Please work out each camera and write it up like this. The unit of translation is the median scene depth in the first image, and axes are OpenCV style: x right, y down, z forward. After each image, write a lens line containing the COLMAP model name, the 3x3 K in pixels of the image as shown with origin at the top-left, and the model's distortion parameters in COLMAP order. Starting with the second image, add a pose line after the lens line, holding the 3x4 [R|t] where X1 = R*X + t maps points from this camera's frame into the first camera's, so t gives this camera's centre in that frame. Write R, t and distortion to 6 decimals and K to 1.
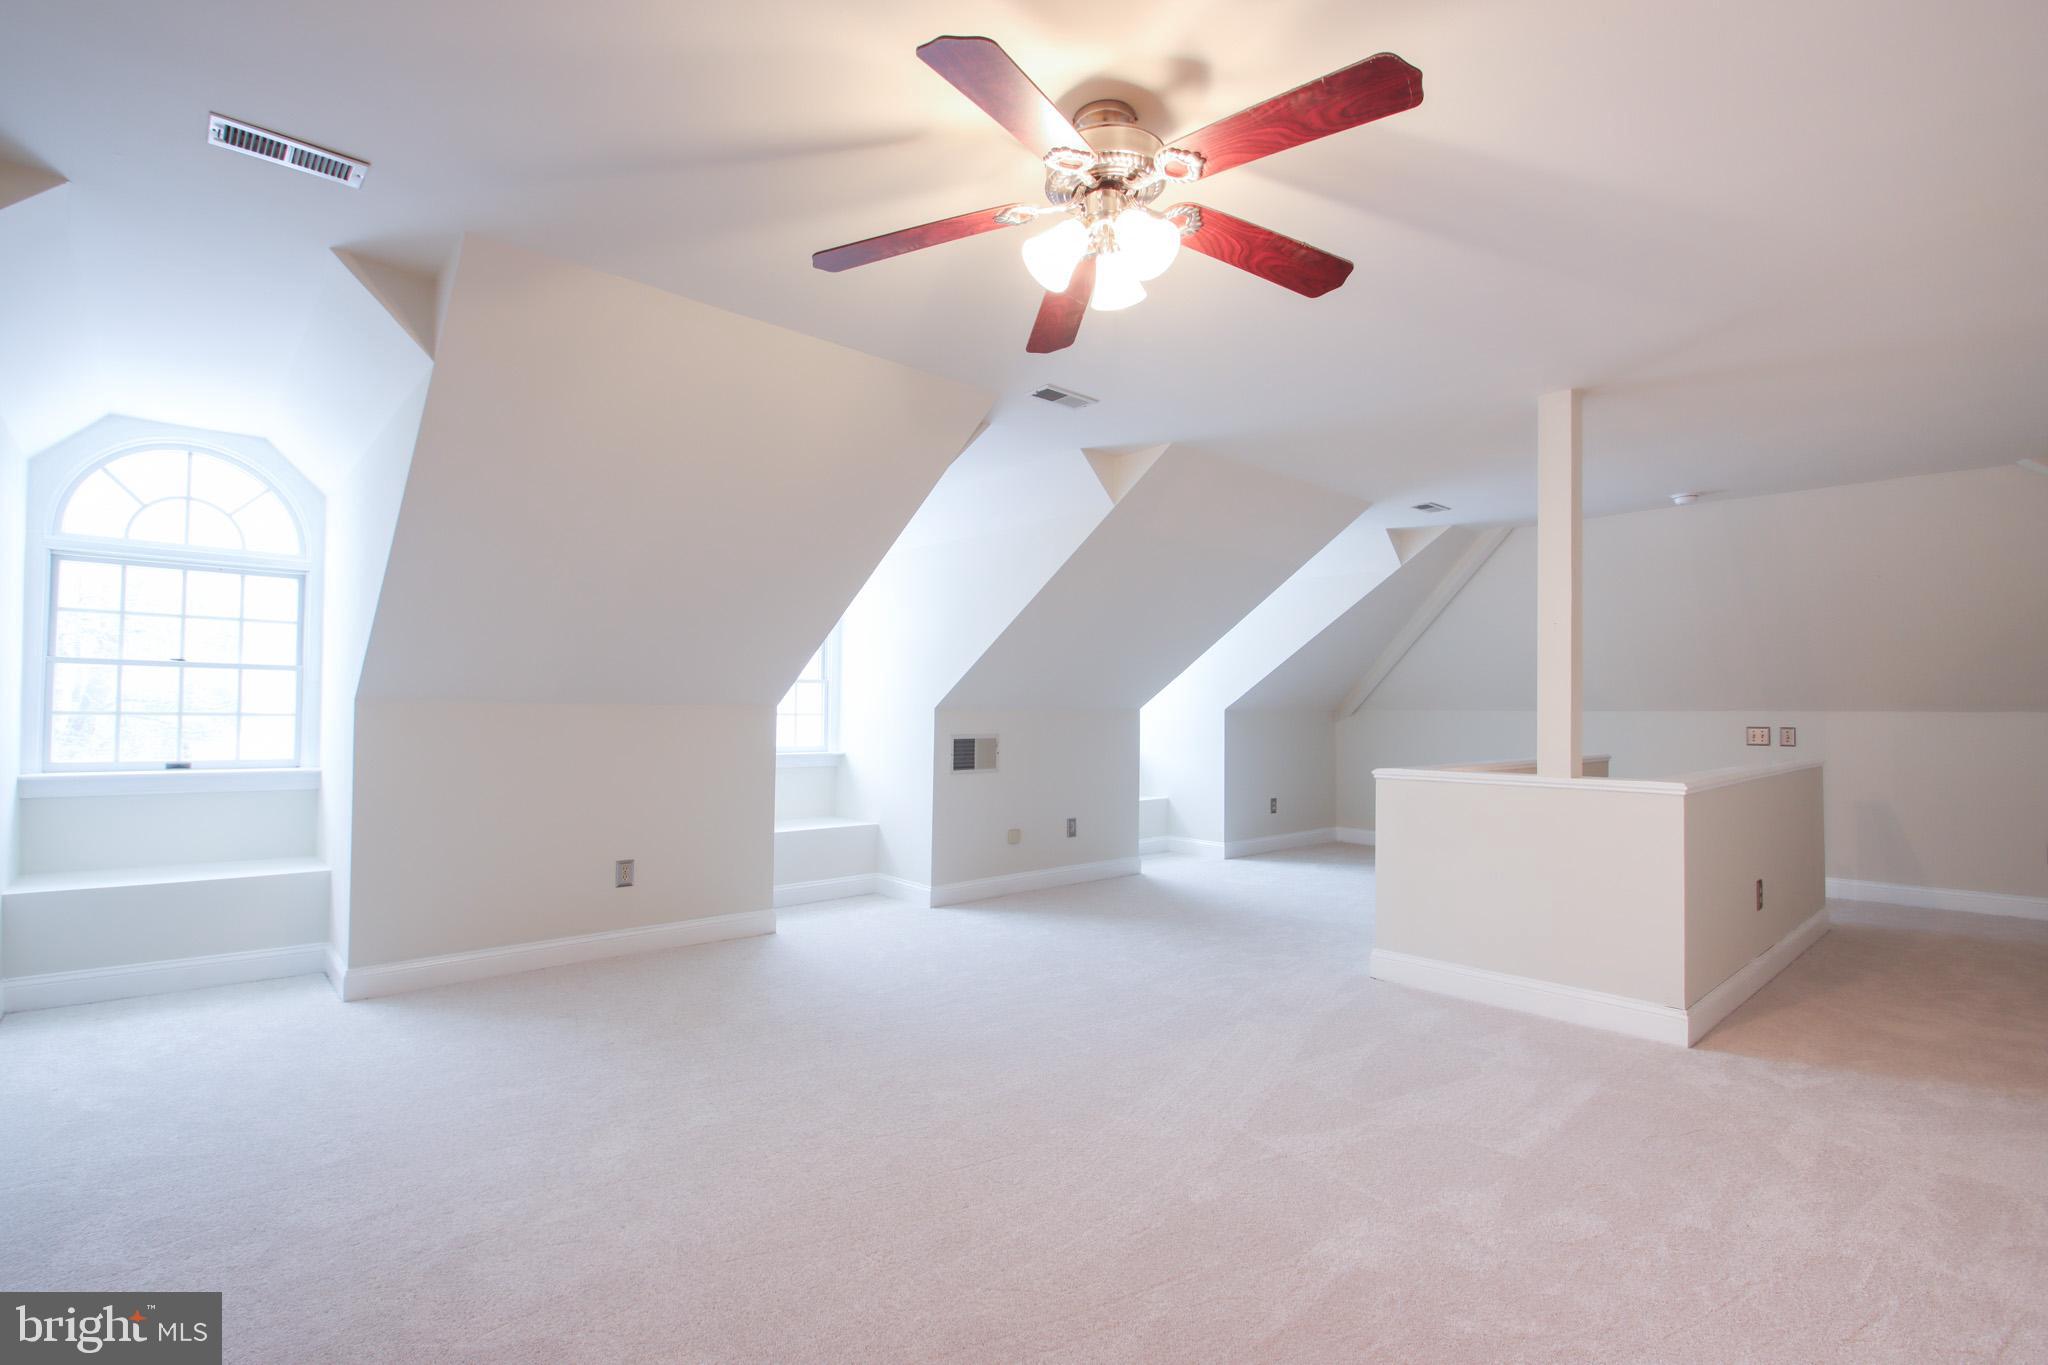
lens RADIAL K [[982.2, 0, 1024.4], [0, 982.2, 692.1], [0, 0, 1]] dist [-0.000686, -0.000786]
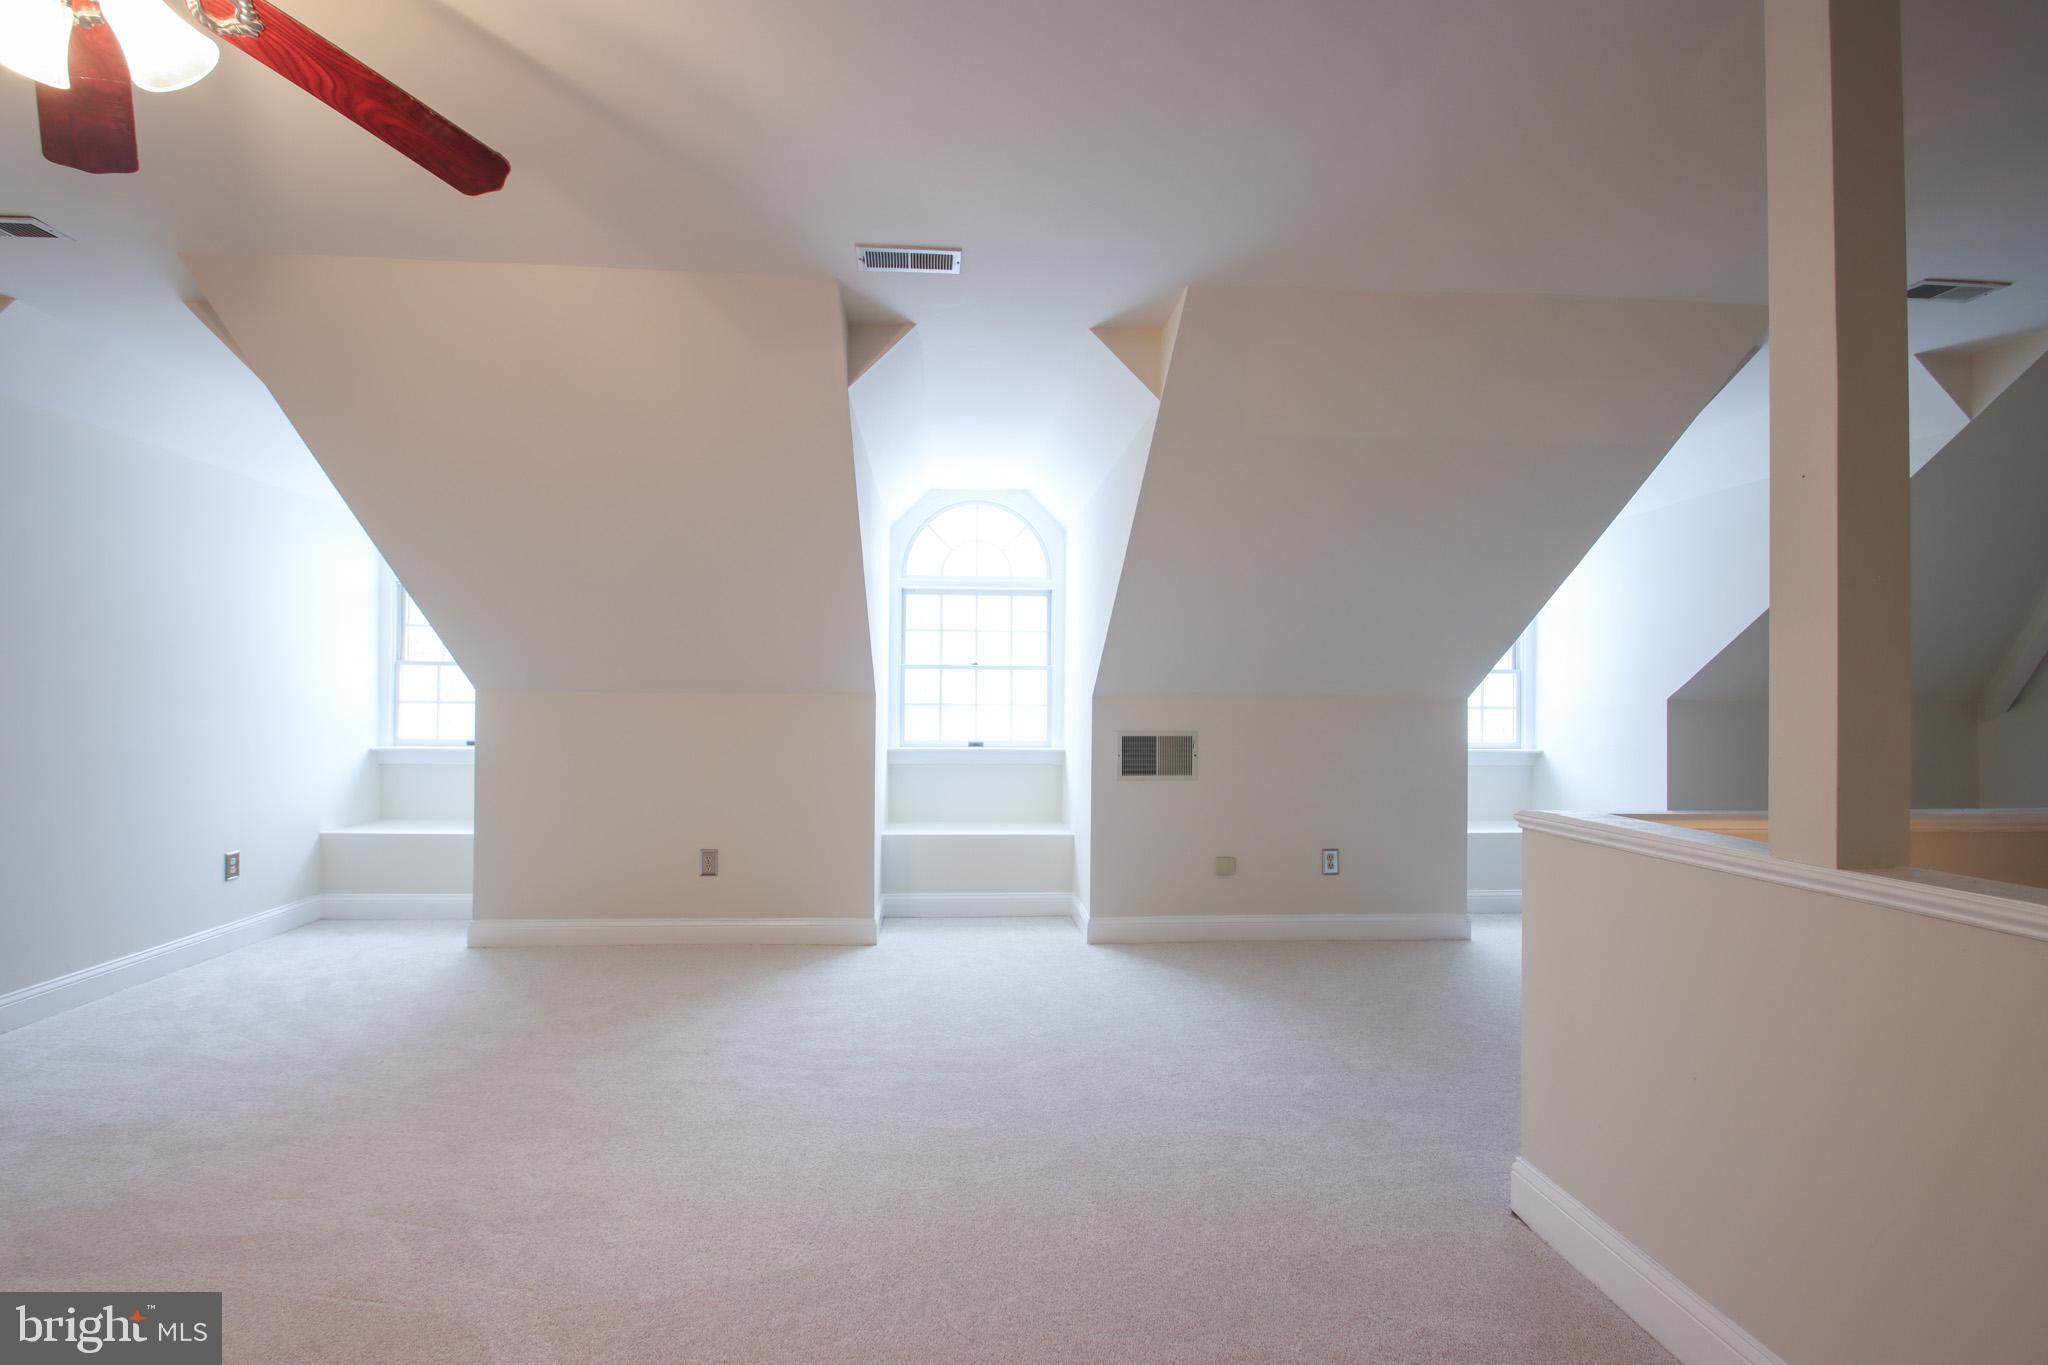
lens RADIAL K [[982.2, 0, 1024.4], [0, 982.2, 692.1], [0, 0, 1]] dist [-0.000686, -0.000786]
pose [[0.780049, -0.005430, -0.625695, 0.015391], [0.010127, 0.999941, 0.003948, 0.000334], [0.625637, -0.009416, 0.780058, 0.013804]]
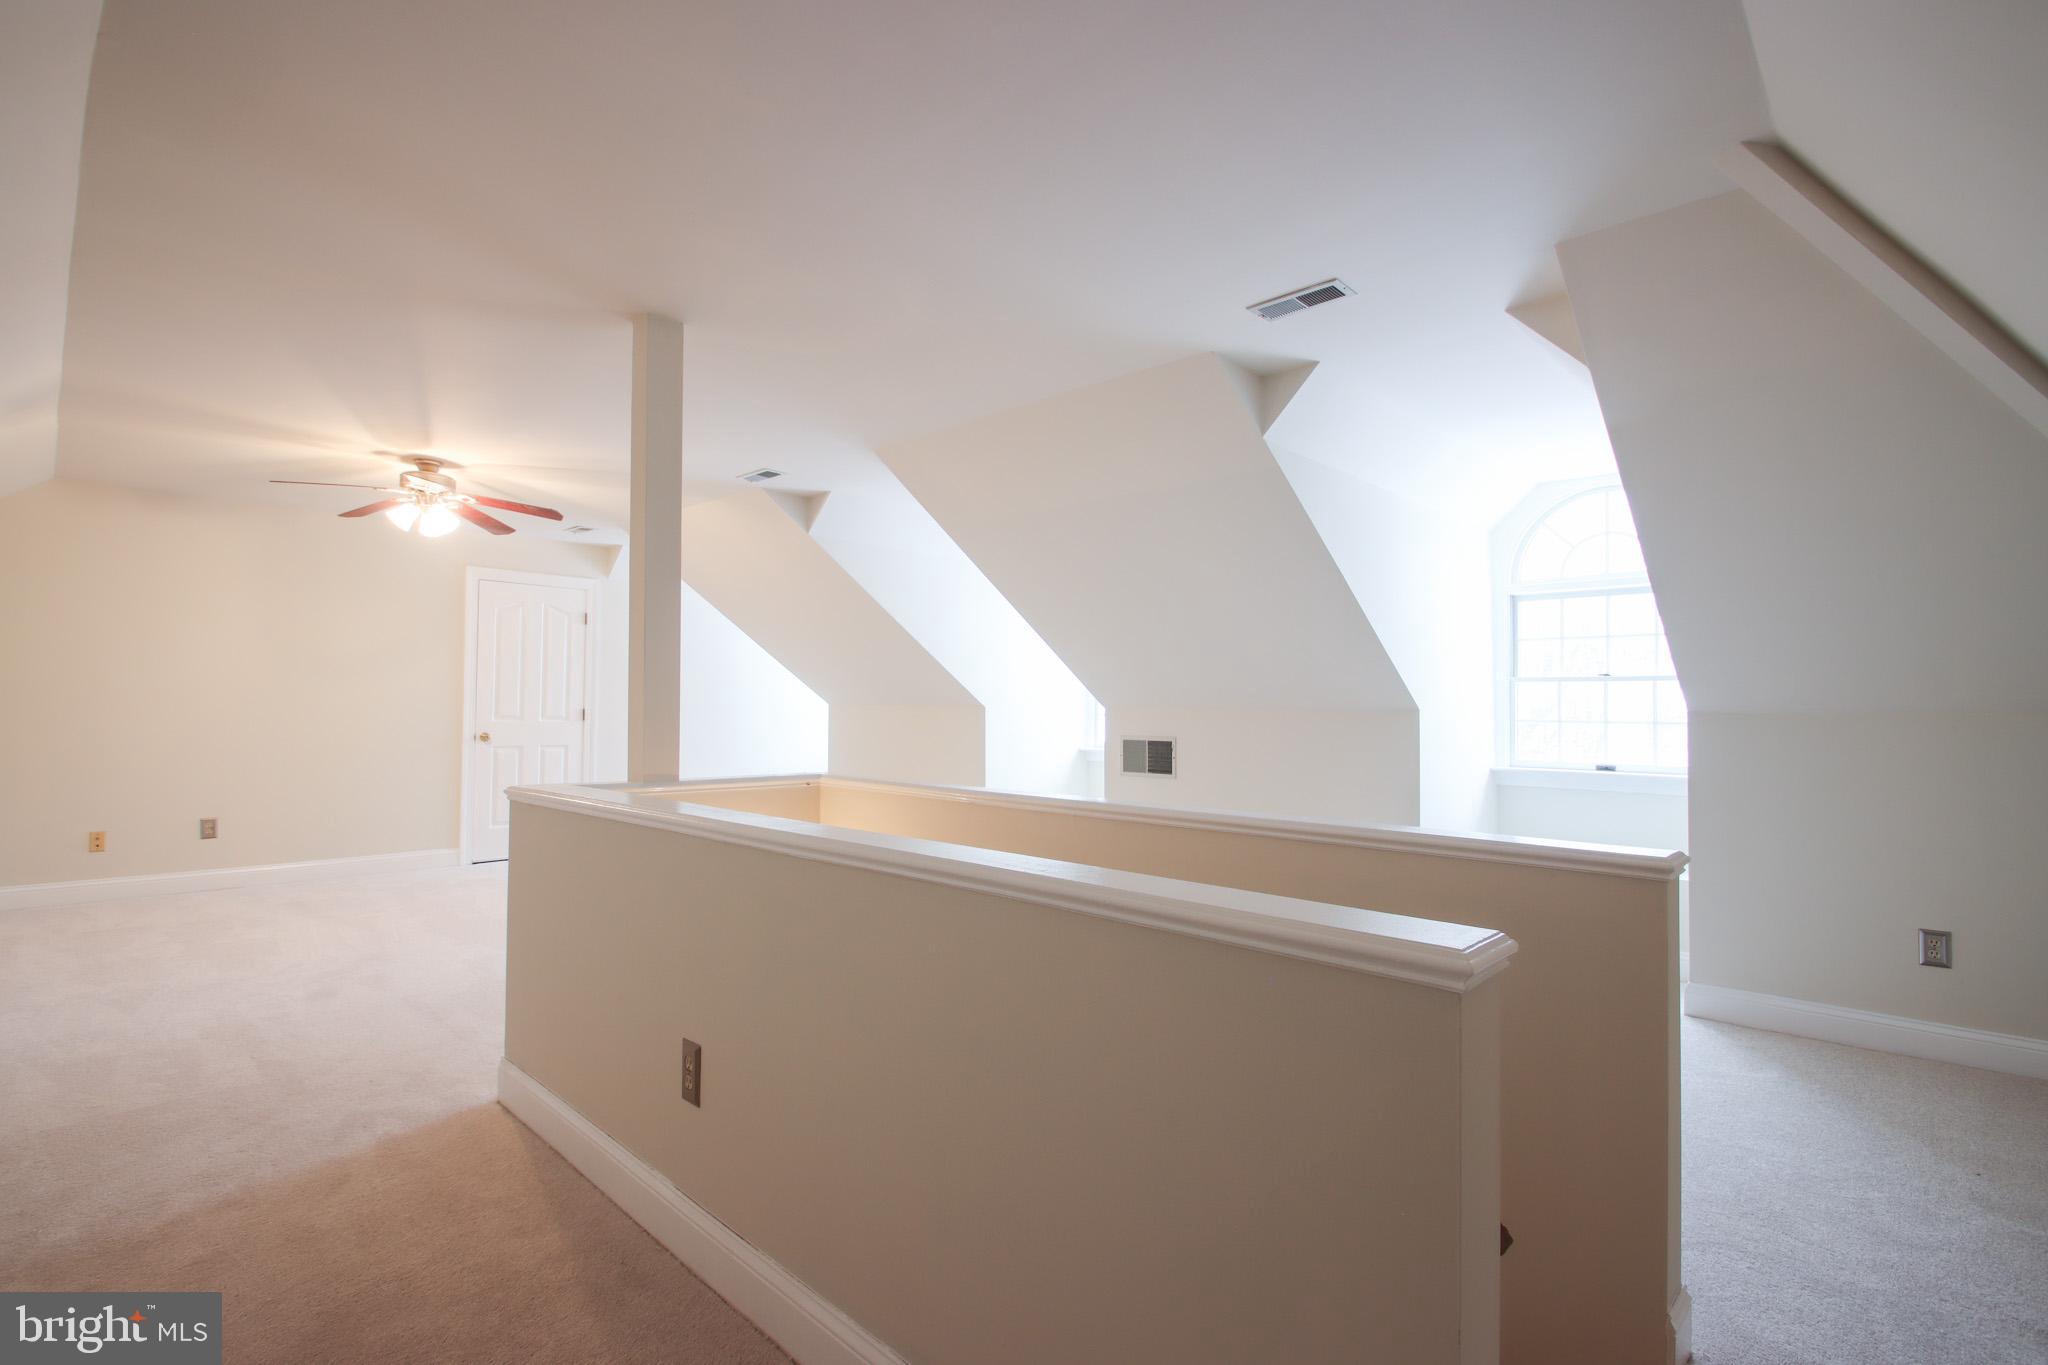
lens RADIAL K [[1037.0, 0, 1021.7], [0, 1037.0, 705.0], [0, 0, 1]] dist [-0.000144, -0.000291]
pose [[0.006743, -0.011070, -0.999916, 0.370643], [0.010191, 0.999888, -0.011001, 0.009087], [0.999925, -0.010116, 0.006855, 0.341898]]
